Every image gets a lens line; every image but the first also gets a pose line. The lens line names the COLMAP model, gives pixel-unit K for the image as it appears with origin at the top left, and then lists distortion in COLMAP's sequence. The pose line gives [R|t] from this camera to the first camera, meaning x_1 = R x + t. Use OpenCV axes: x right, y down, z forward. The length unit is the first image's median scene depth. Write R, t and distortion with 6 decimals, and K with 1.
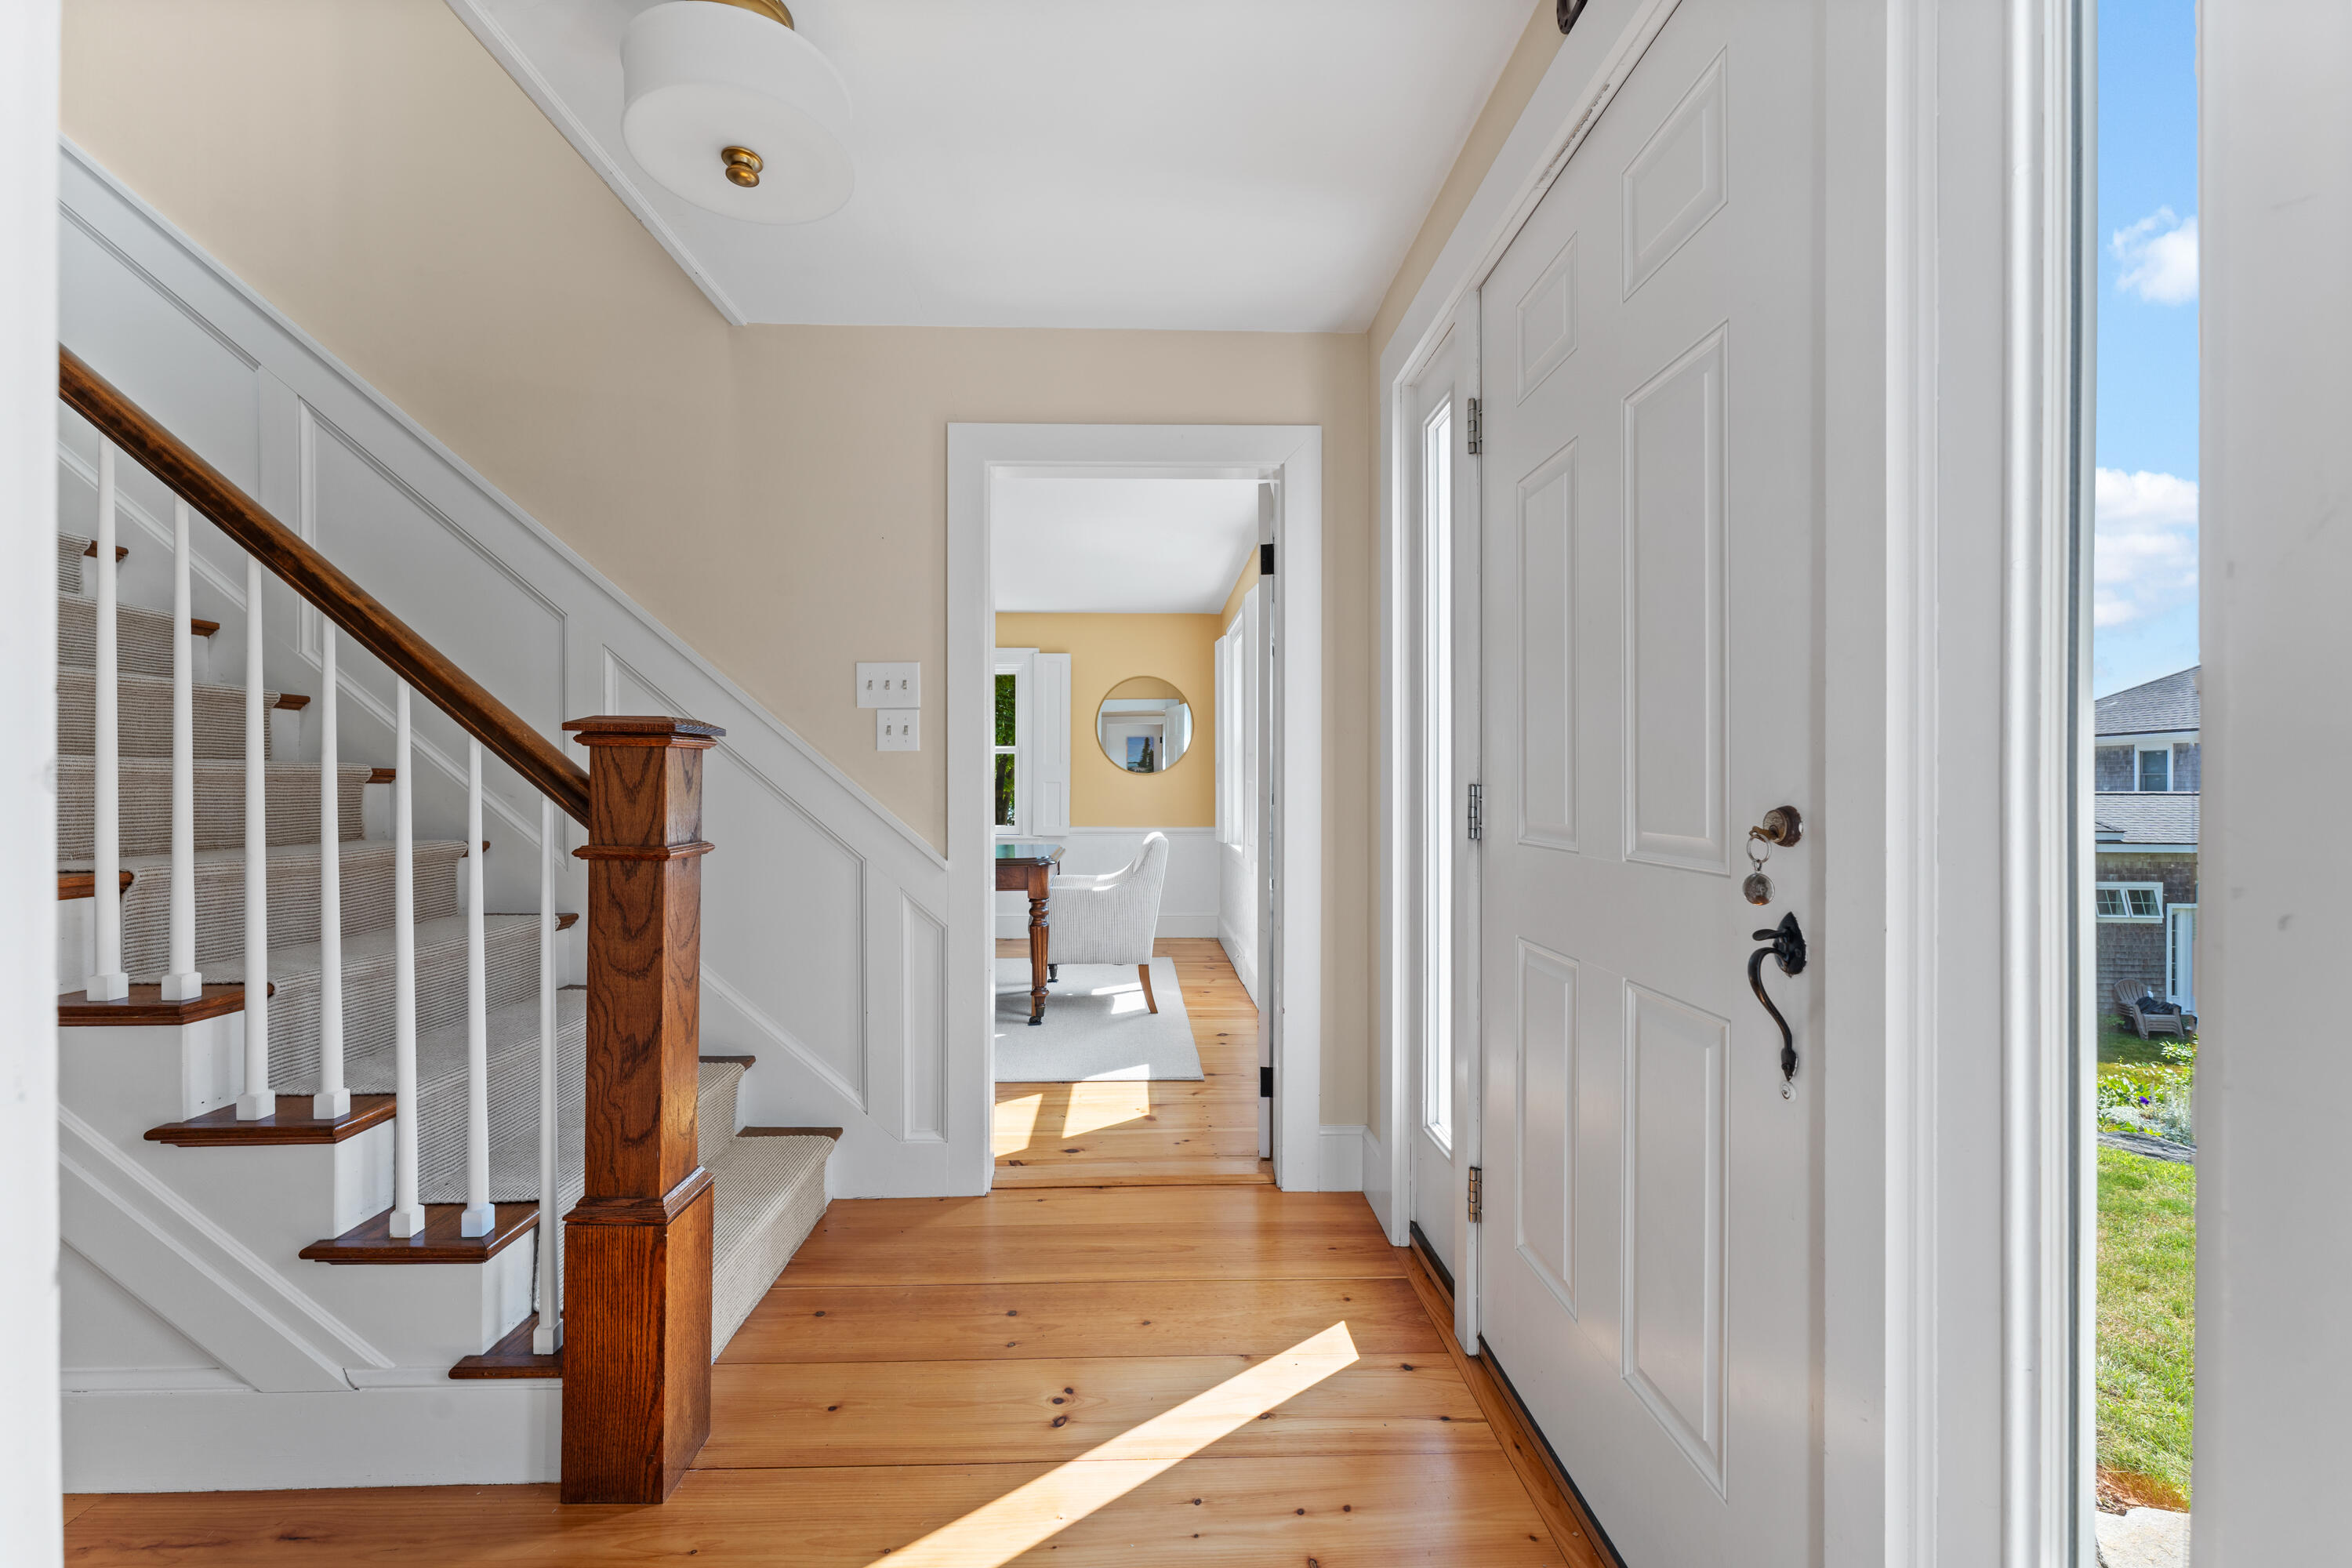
lens RADIAL K [[951.5, 0, 1176.0], [0, 951.5, 784.0], [0, 0, 1]] dist [0.001905, -0.000010]
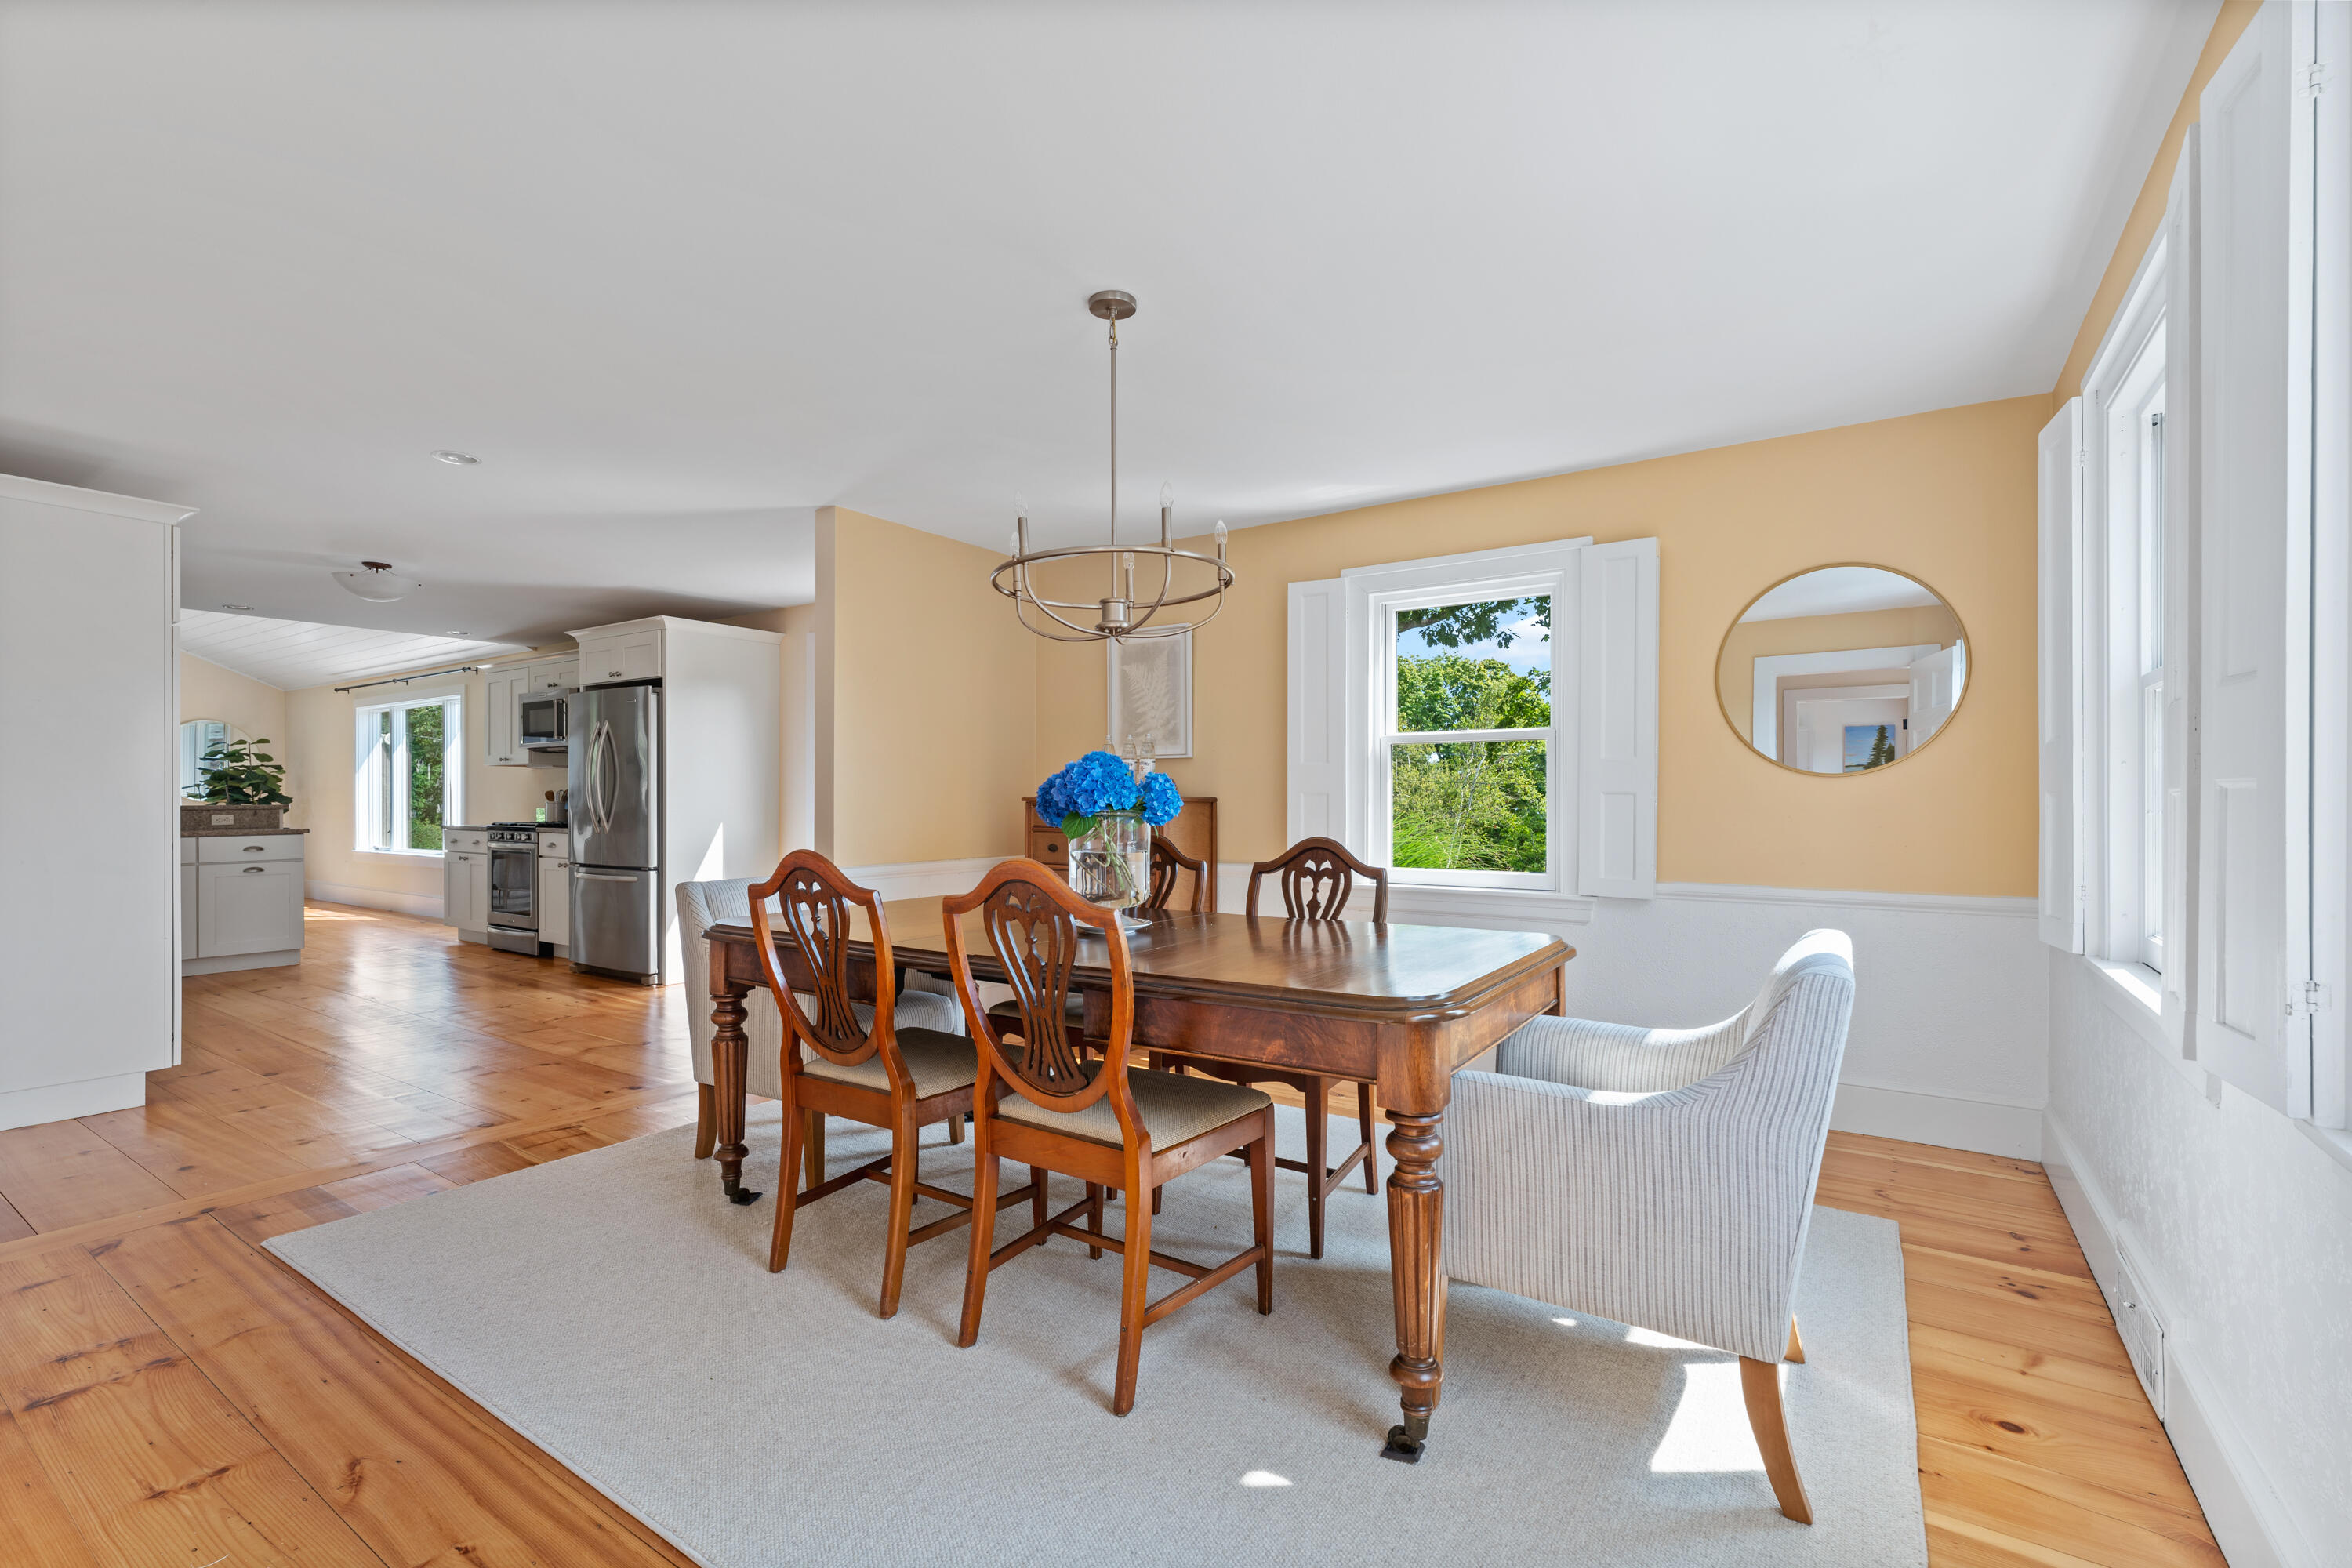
lens RADIAL K [[1024.6, 0, 1171.4], [0, 1024.6, 802.9], [0, 0, 1]] dist [0.002714, 0.000234]
pose [[0.797234, 0.004523, -0.603654, 0.013001], [-0.001862, 0.999986, 0.005033, 0.000882], [0.603668, -0.002888, 0.797230, 0.477640]]
